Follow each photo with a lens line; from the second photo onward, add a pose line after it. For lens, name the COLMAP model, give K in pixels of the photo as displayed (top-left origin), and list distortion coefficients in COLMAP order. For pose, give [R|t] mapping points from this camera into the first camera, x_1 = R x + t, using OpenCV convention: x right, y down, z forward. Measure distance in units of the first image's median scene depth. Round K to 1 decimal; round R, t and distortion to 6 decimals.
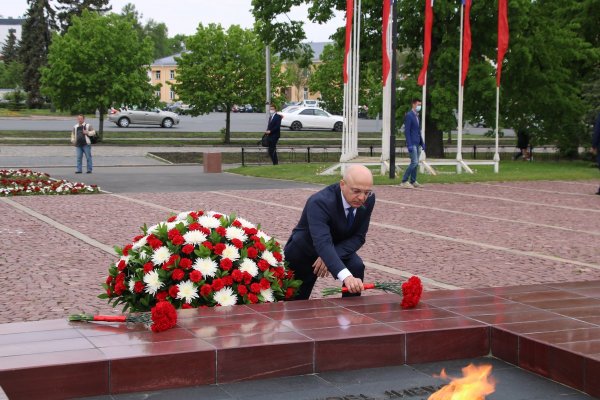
lens RADIAL K [[1141.8, 0, 300.0], [0, 1141.8, 200.0], [0, 0, 1]] dist [0.033170, 0.182355]
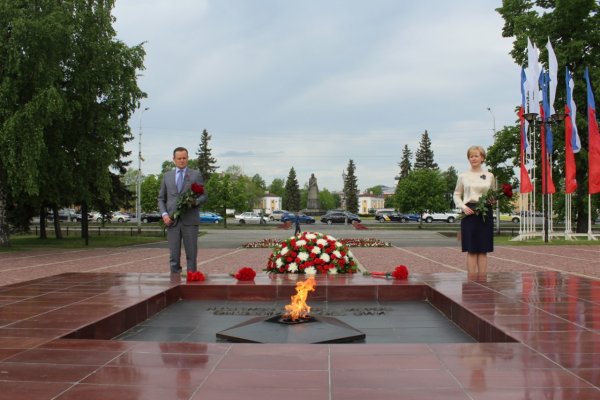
lens RADIAL K [[533.6, 0, 300.0], [0, 533.6, 200.0], [0, 0, 1]] dist [-0.060926, 0.004097]
pose [[0.904324, -0.024741, -0.426129, 0.332770], [-0.023735, 0.993860, -0.108073, 0.060694], [0.426187, 0.107847, 0.898184, 0.090329]]
